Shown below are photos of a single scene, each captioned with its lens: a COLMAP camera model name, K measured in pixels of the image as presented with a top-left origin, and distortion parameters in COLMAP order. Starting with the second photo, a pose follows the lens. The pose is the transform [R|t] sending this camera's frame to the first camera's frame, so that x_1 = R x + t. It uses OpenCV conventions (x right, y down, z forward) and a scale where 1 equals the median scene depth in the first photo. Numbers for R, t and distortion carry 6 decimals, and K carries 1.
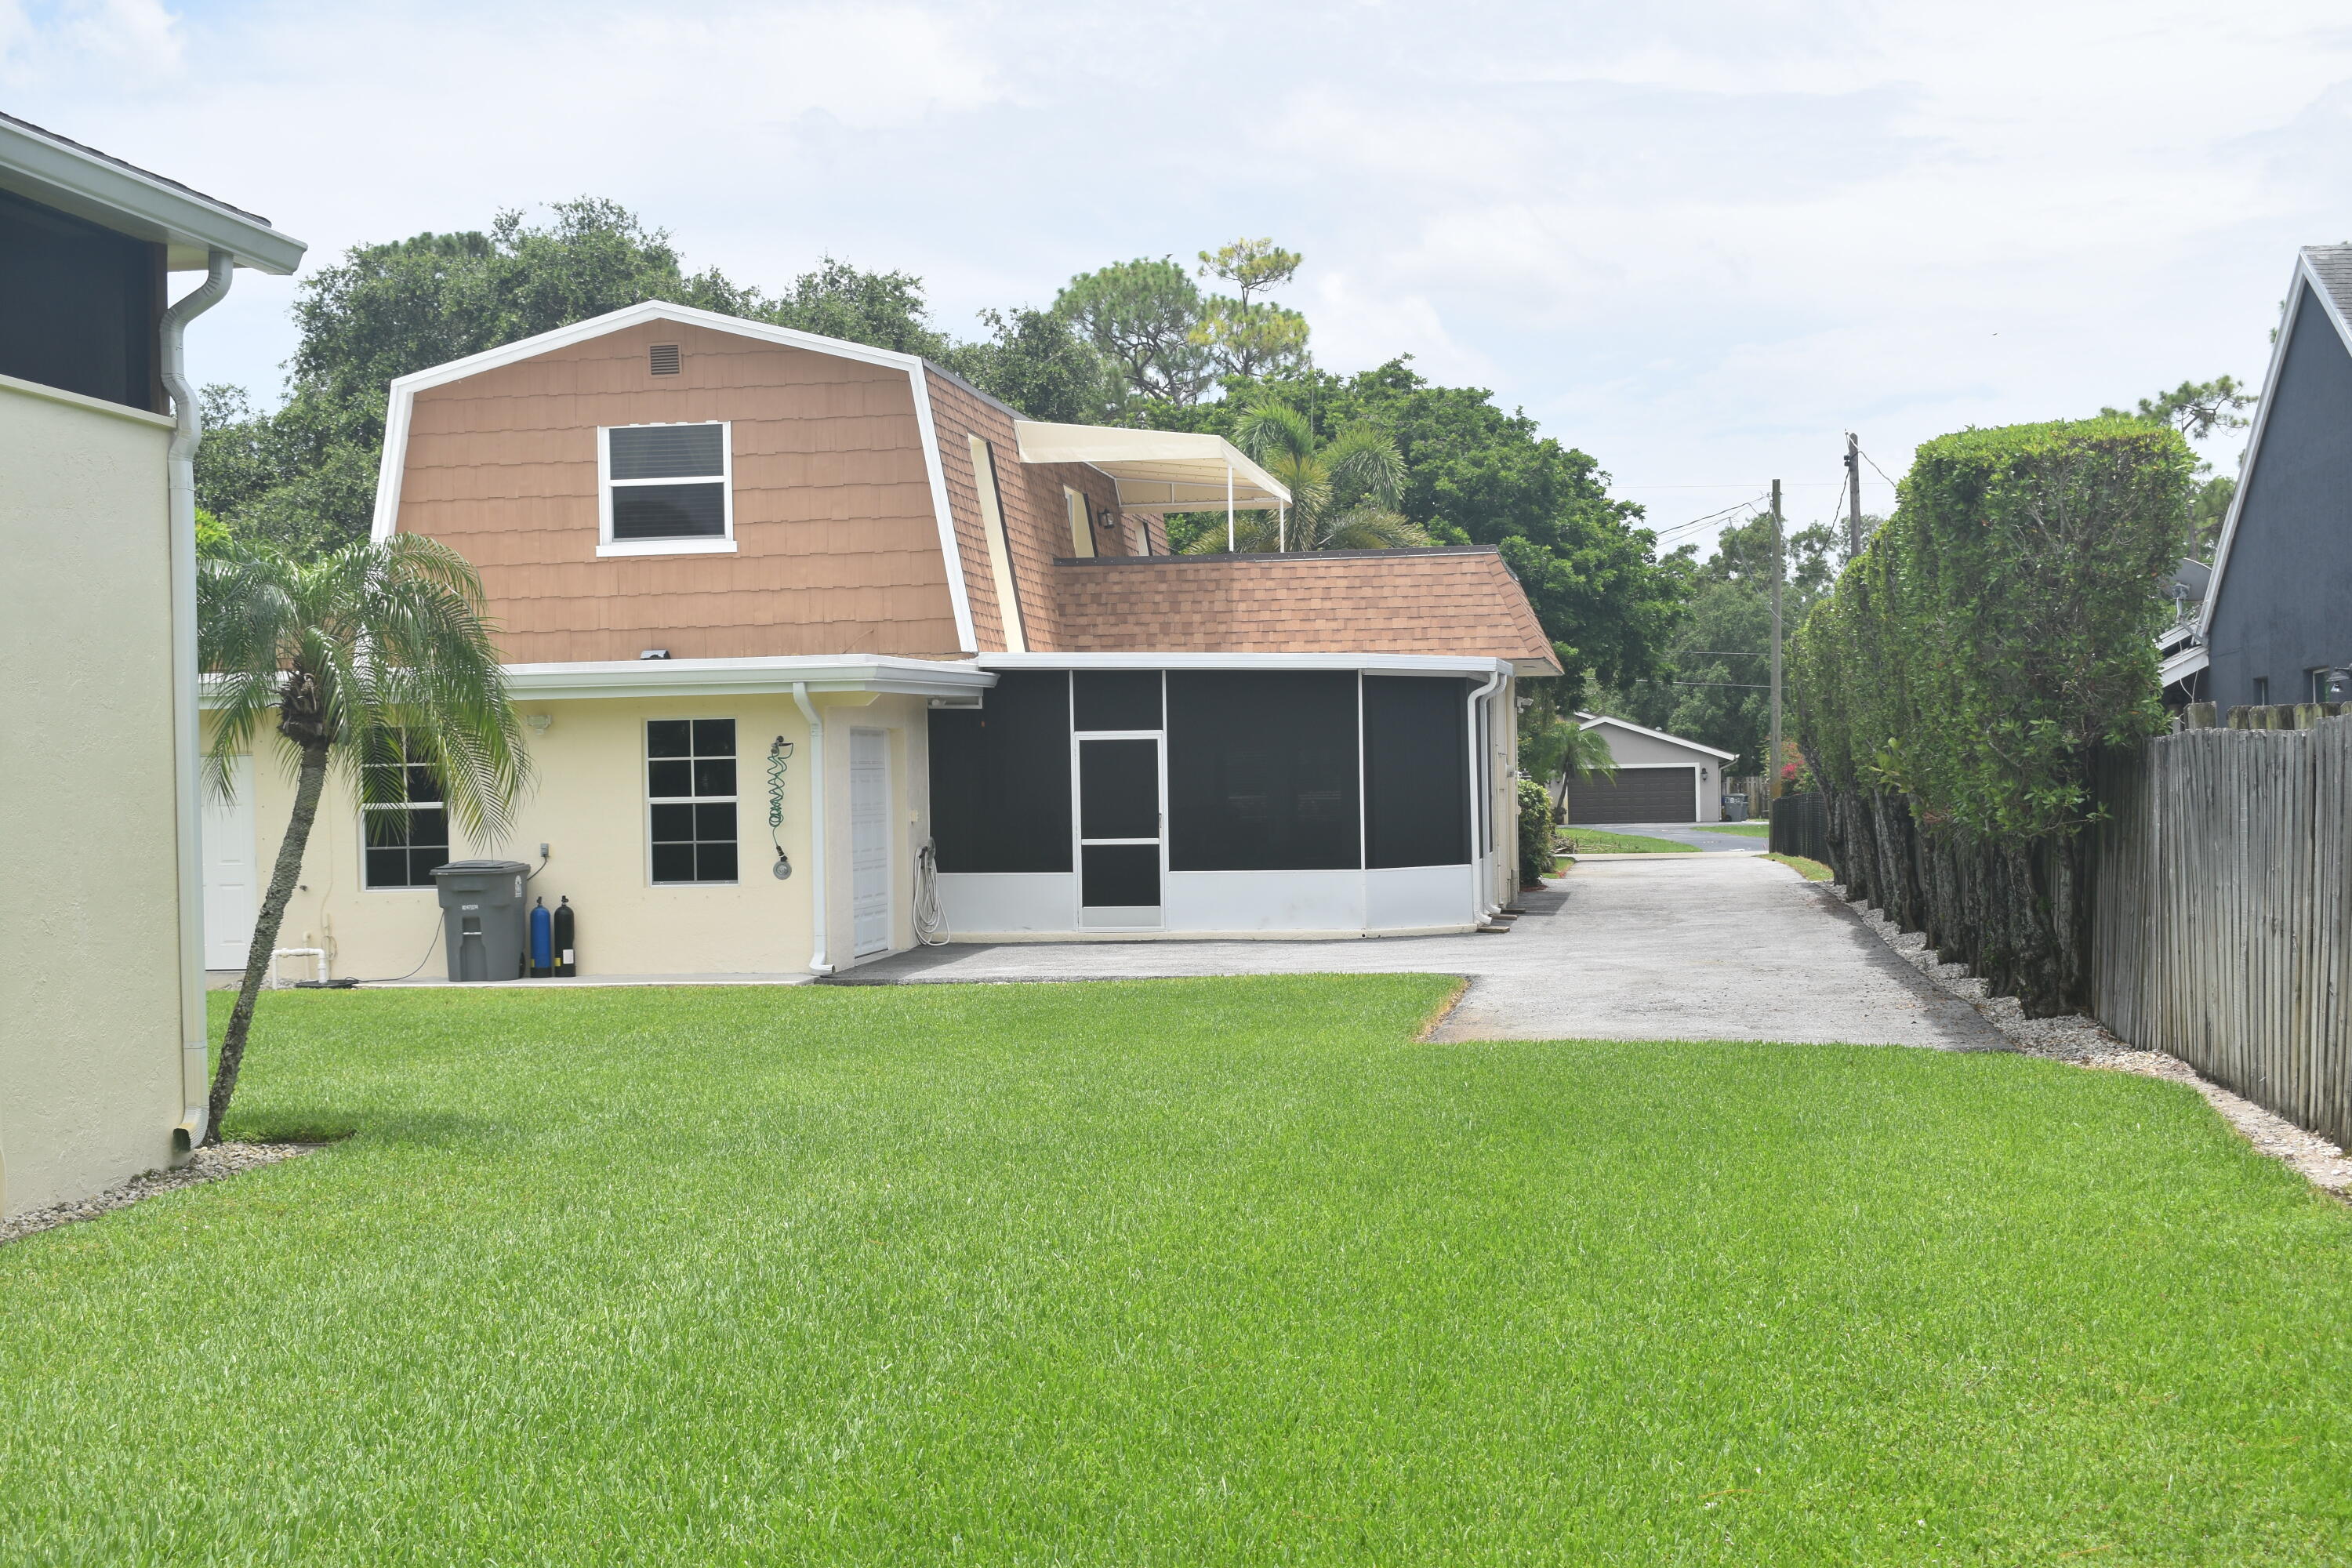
lens RADIAL K [[3431.8, 0, 1174.8], [0, 3431.8, 786.6], [0, 0, 1]] dist [-0.017775, -0.013168]
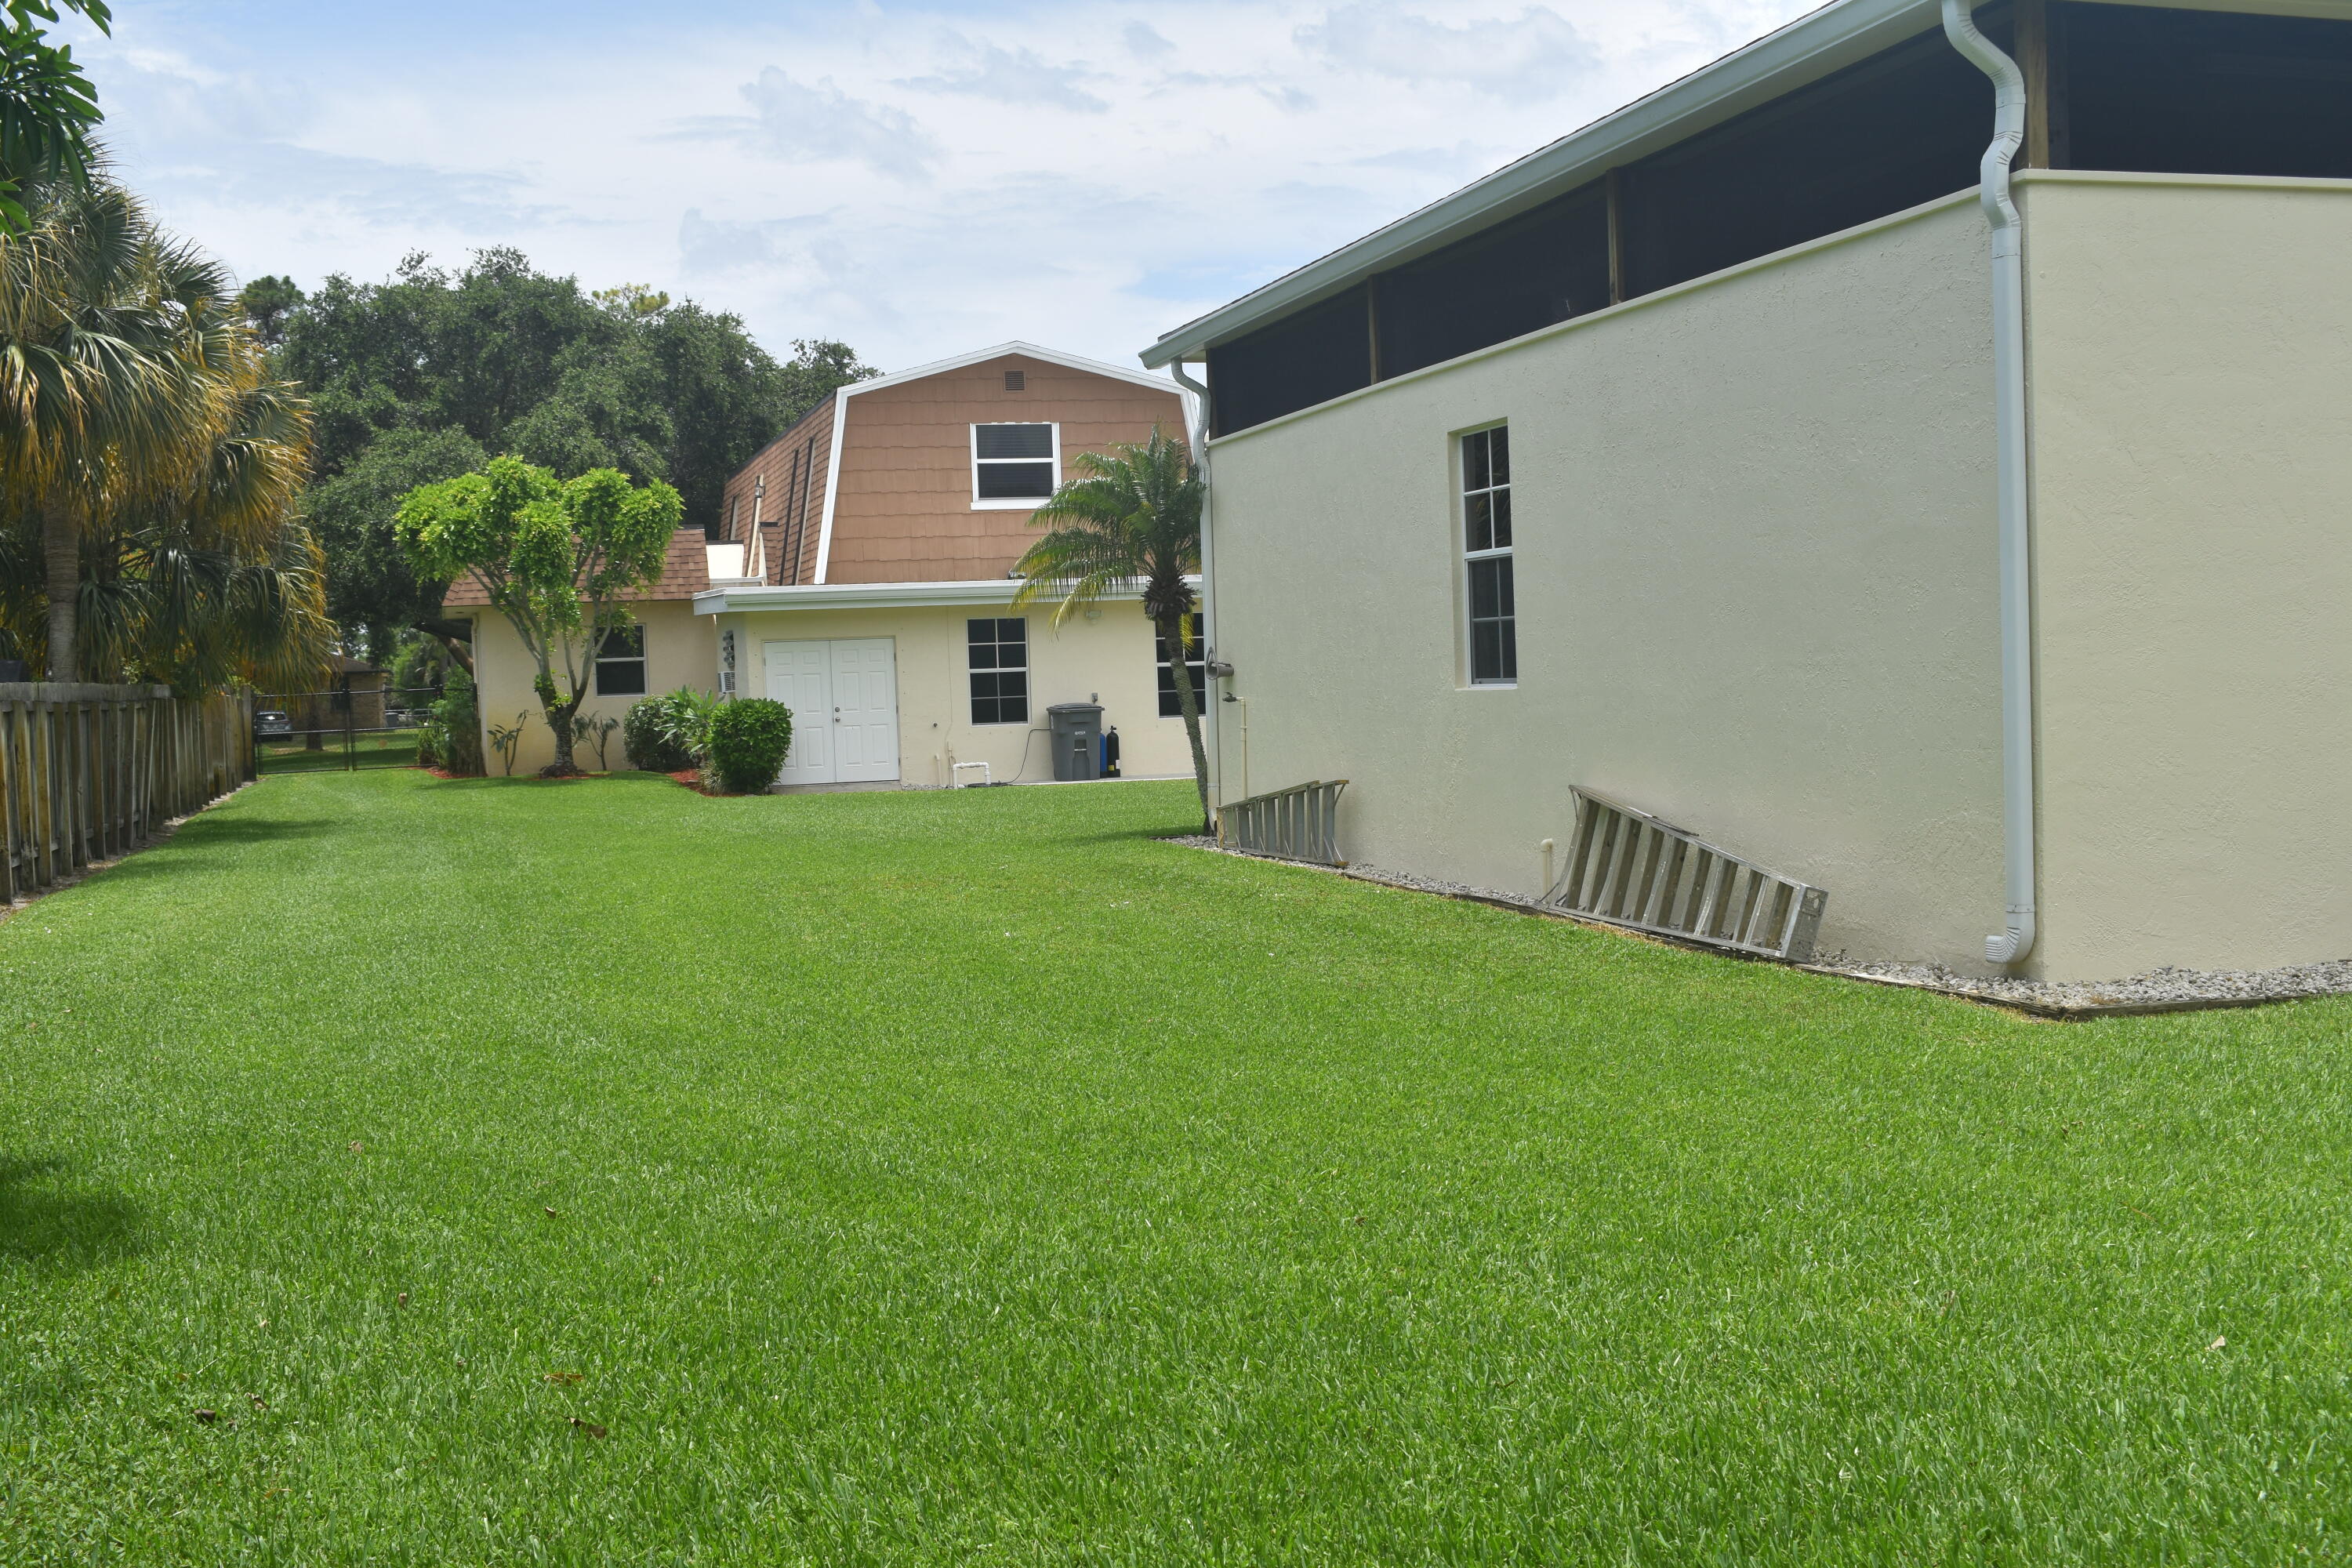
lens RADIAL K [[2620.9, 0, 1176.0], [0, 2620.9, 784.0], [0, 0, 1]] dist [-0.039858, -0.022615]
pose [[0.912335, -0.027941, 0.408490, -0.564587], [0.014696, 0.999261, 0.035529, 0.014298], [-0.409180, -0.026411, 0.912071, -0.095378]]
